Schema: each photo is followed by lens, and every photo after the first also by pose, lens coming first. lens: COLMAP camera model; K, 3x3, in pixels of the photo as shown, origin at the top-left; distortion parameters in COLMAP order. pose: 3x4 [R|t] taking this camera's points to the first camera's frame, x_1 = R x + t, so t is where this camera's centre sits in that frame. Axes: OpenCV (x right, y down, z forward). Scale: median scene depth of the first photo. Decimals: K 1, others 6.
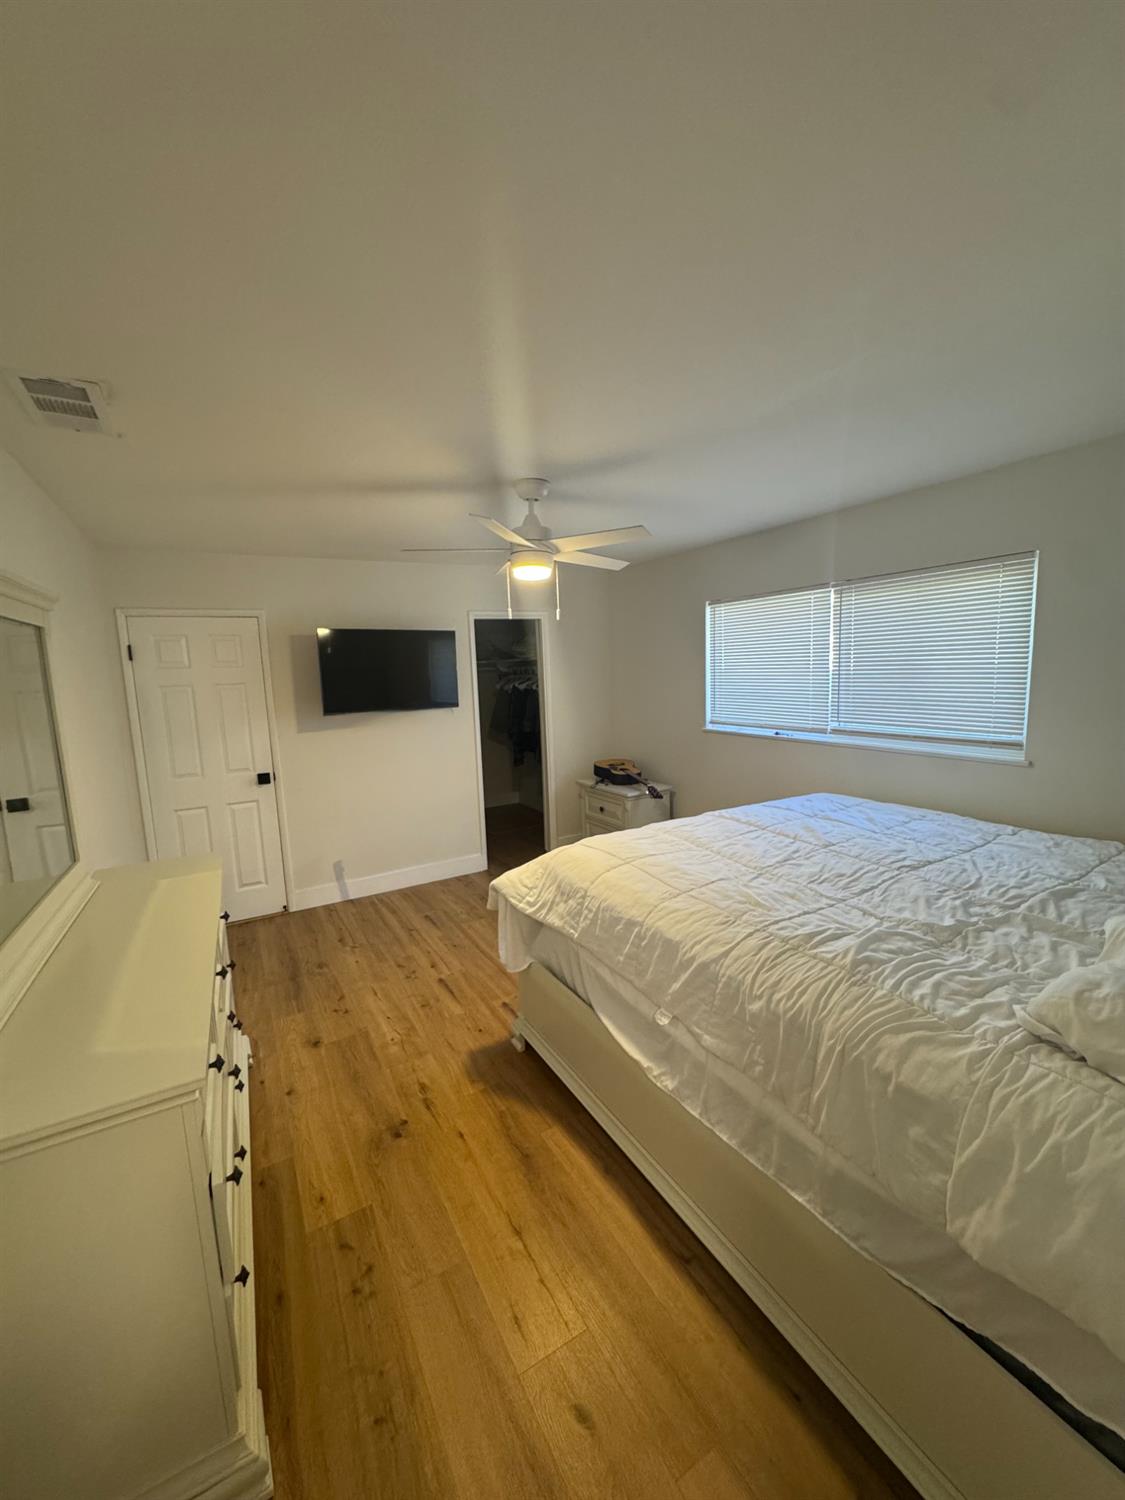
lens RADIAL K [[598.6, 0, 562.1], [0, 598.6, 754.7], [0, 0, 1]] dist [-0.000466, -0.000056]
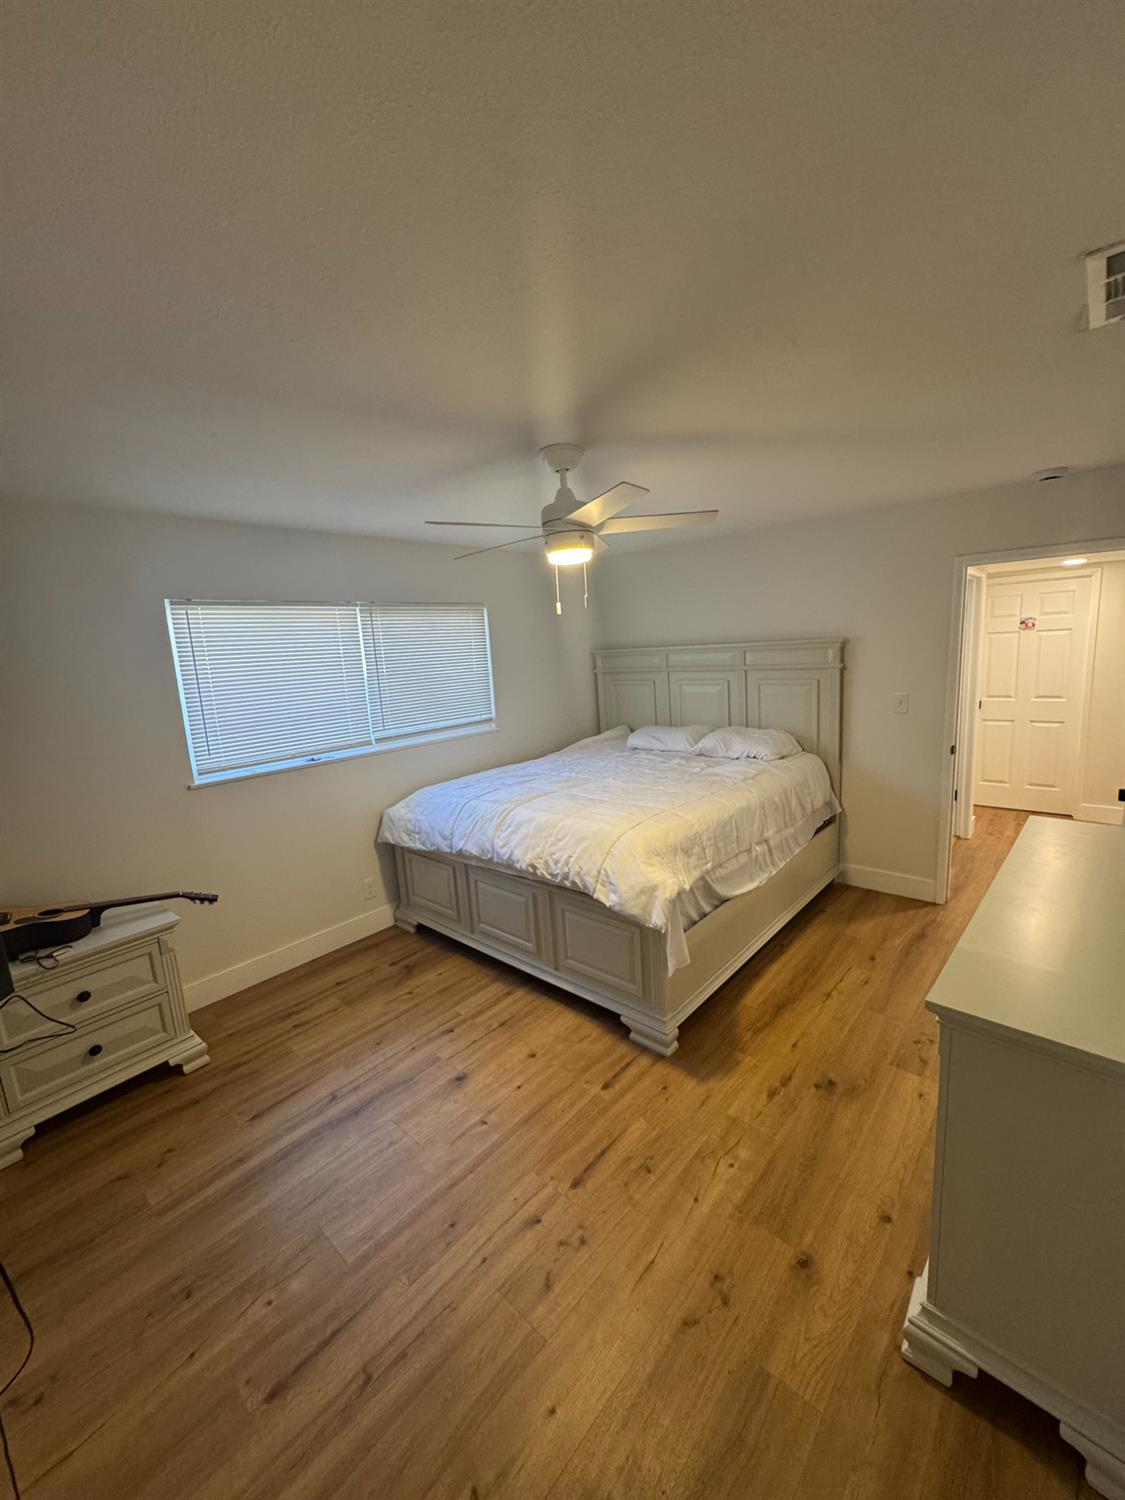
lens RADIAL K [[598.6, 0, 565.5], [0, 598.6, 752.9], [0, 0, 1]] dist [-0.000466, -0.000056]
pose [[-0.308571, -0.112876, 0.944480, -0.869982], [0.208169, 0.960851, 0.182843, -0.187492], [-0.928143, 0.253032, -0.272993, 1.281675]]
